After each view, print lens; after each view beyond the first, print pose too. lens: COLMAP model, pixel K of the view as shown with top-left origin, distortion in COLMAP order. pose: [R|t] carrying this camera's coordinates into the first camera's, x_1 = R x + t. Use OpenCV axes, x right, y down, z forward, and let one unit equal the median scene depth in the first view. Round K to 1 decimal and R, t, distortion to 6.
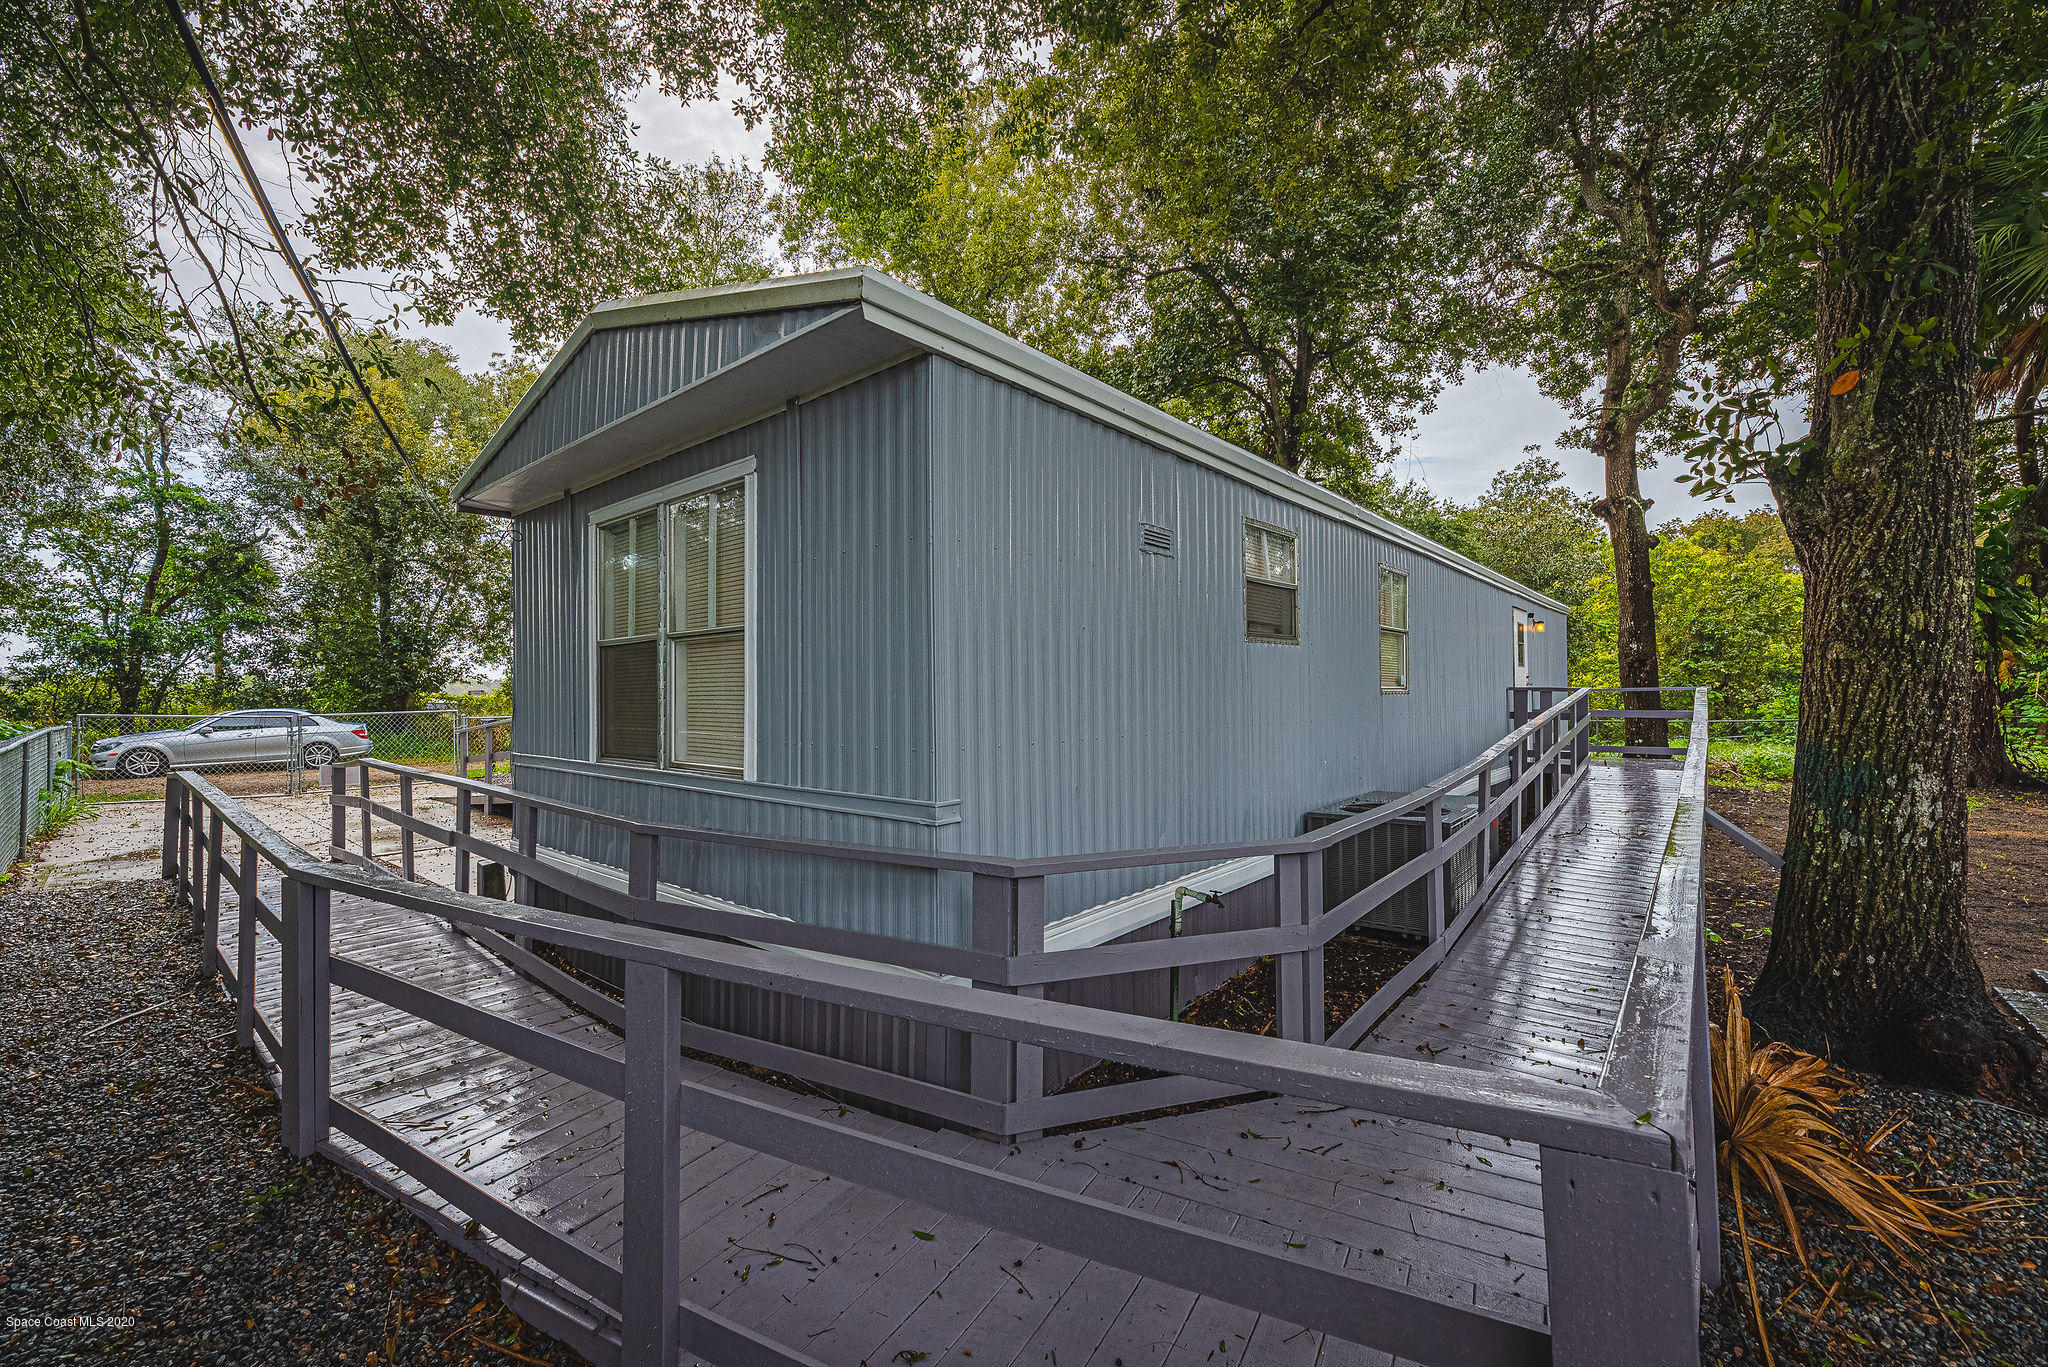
lens RADIAL K [[833.1, 0, 1050.4], [0, 833.1, 680.7], [0, 0, 1]] dist [-0.007264, 0.002682]
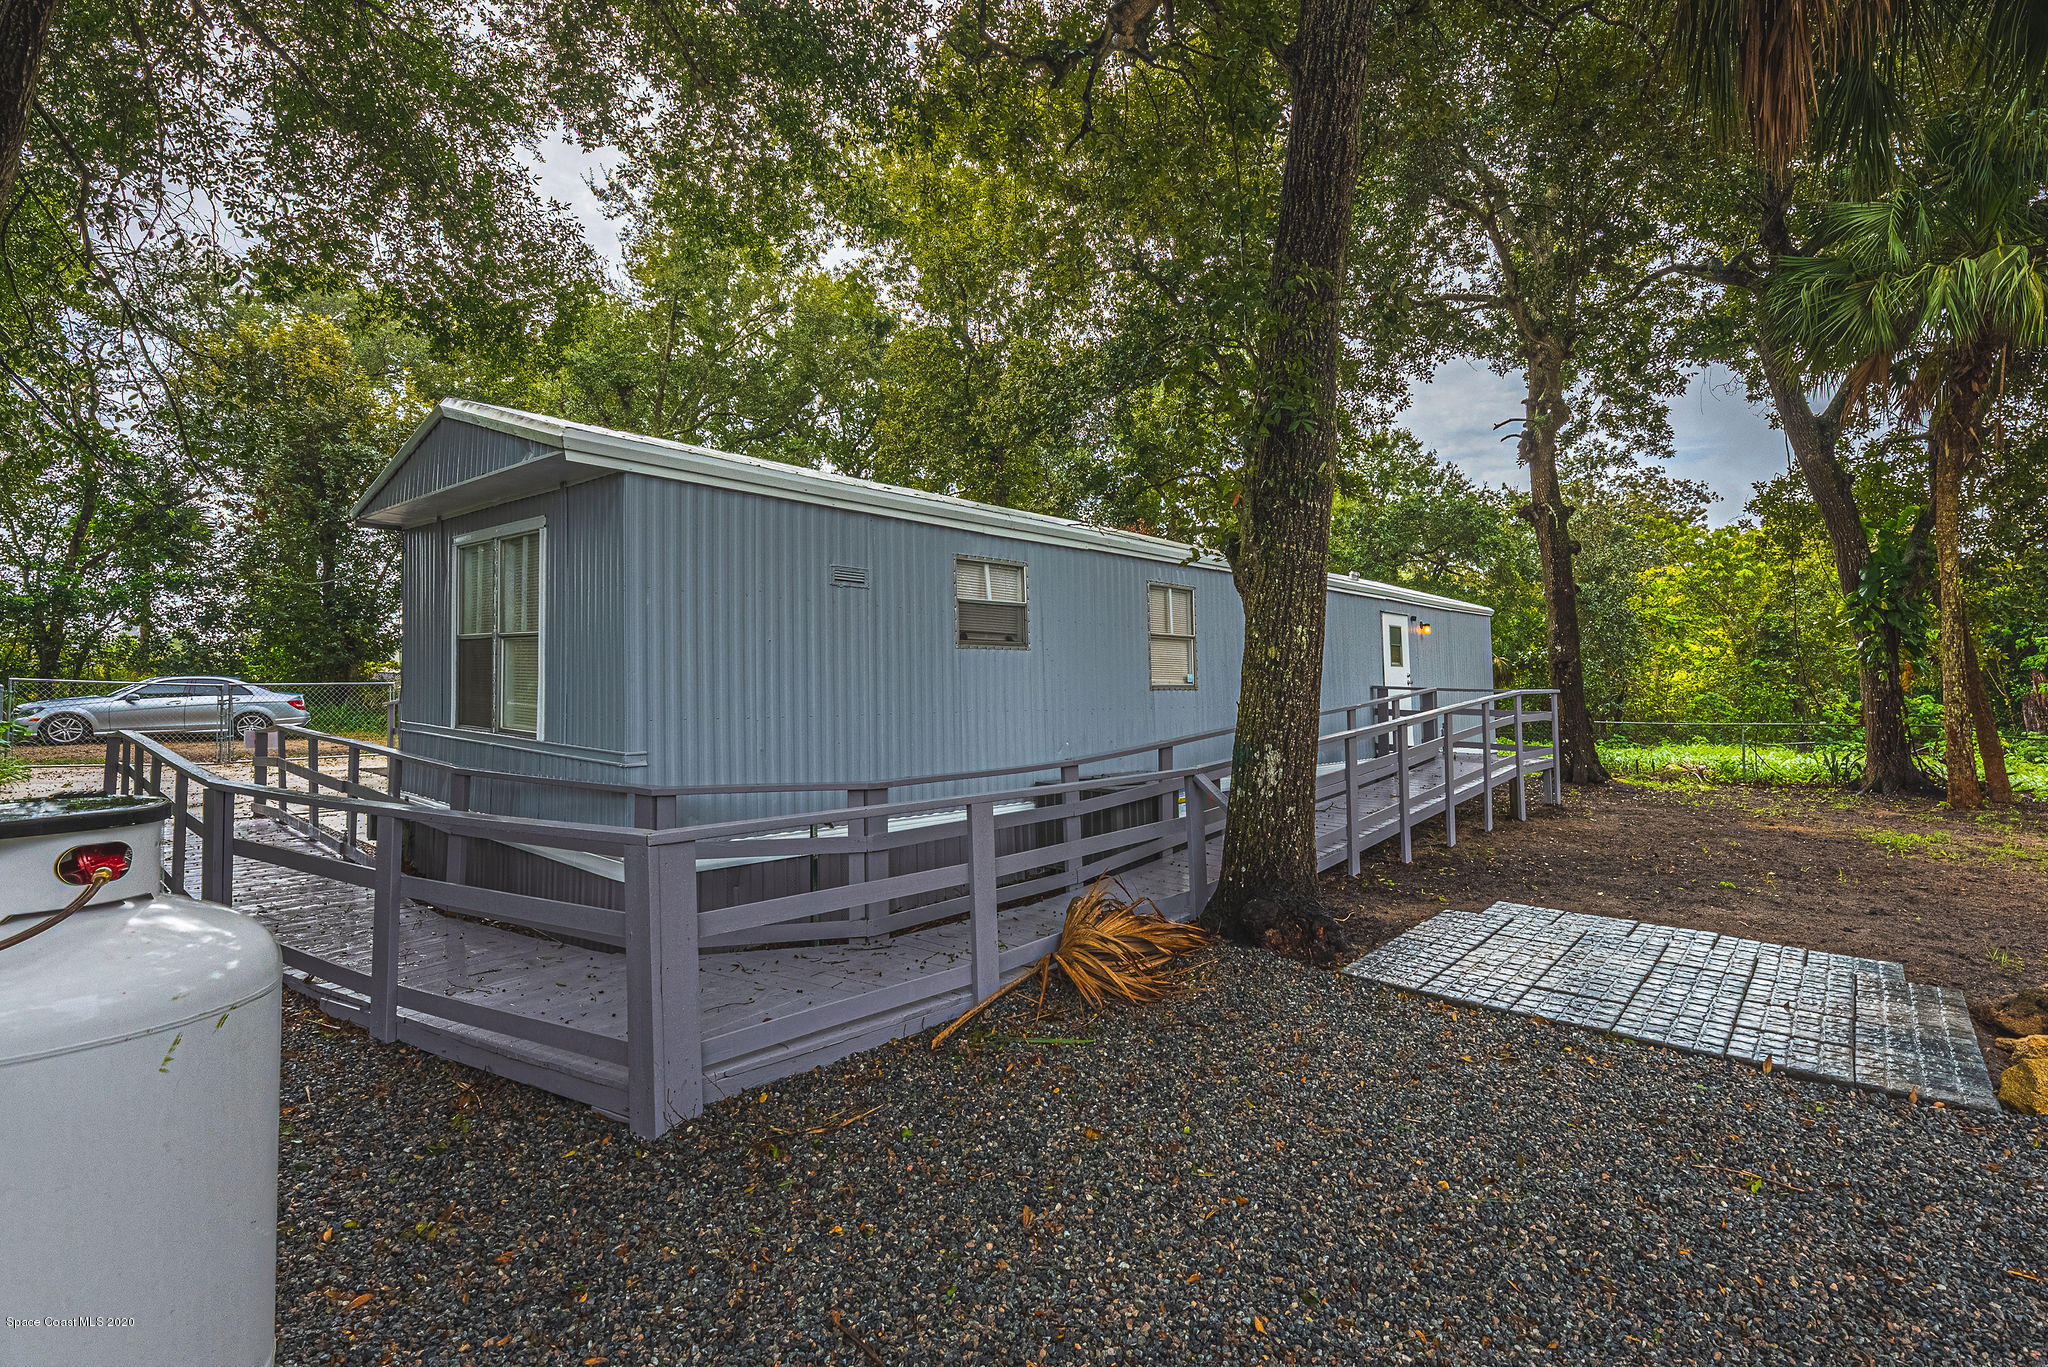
lens RADIAL K [[833.1, 0, 1023.7], [0, 833.1, 674.6], [0, 0, 1]] dist [-0.007264, 0.002682]
pose [[0.999345, 0.024526, 0.026608, 0.319524], [-0.024745, 0.999662, 0.007915, -0.019151], [-0.026405, -0.008568, 0.999615, -0.336624]]
